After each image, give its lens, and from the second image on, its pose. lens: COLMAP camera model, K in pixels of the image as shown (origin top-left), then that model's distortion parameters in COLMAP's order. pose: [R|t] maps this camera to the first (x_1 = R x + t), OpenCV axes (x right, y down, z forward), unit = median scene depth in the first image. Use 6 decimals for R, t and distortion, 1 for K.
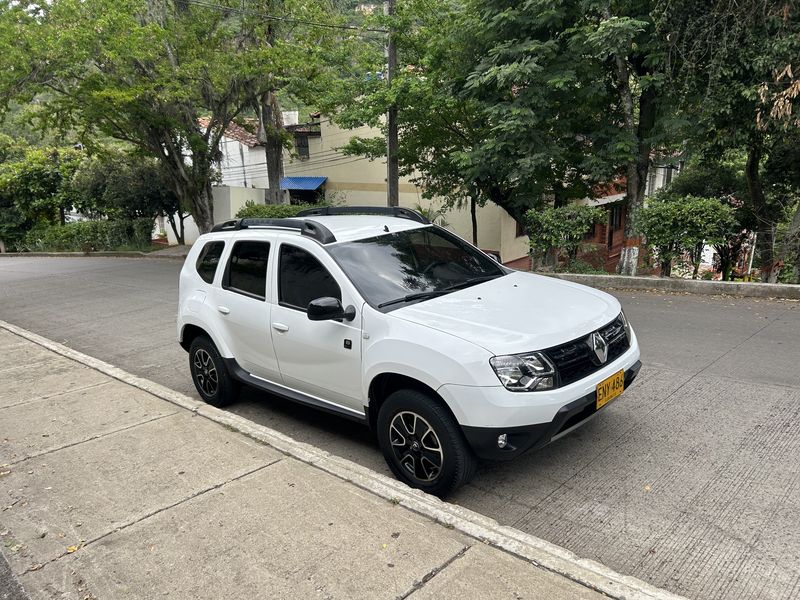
lens RADIAL K [[623.2, 0, 400.0], [0, 623.2, 300.0], [0, 0, 1]] dist [0.049192, -0.058167]
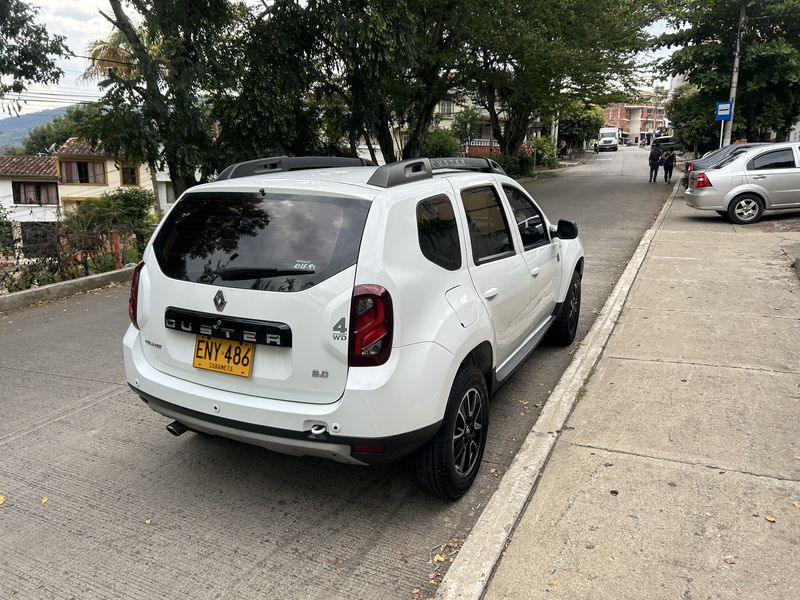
lens RADIAL K [[623.2, 0, 400.0], [0, 623.2, 300.0], [0, 0, 1]] dist [0.049192, -0.058167]
pose [[-0.353021, -0.150834, 0.923377, -0.992944], [0.200096, 0.951914, 0.231995, -0.174460], [-0.913968, 0.266663, -0.305864, 1.506294]]
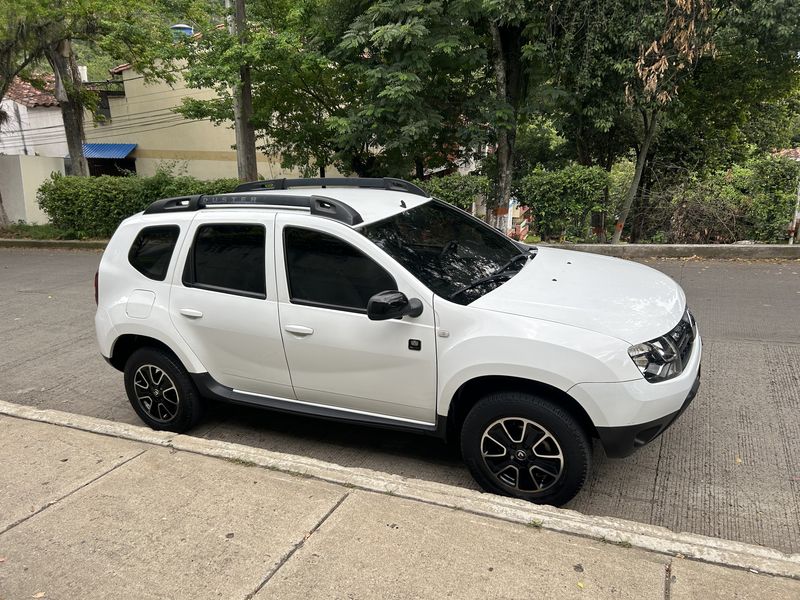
lens RADIAL K [[624.2, 0, 419.7], [0, 624.2, 301.3], [0, 0, 1]] dist [0.043848, -0.048318]
pose [[0.942634, -0.076773, 0.324881, -0.309966], [0.060701, 0.996391, 0.059337, -0.033295], [-0.328264, -0.036213, 0.943892, 0.188120]]
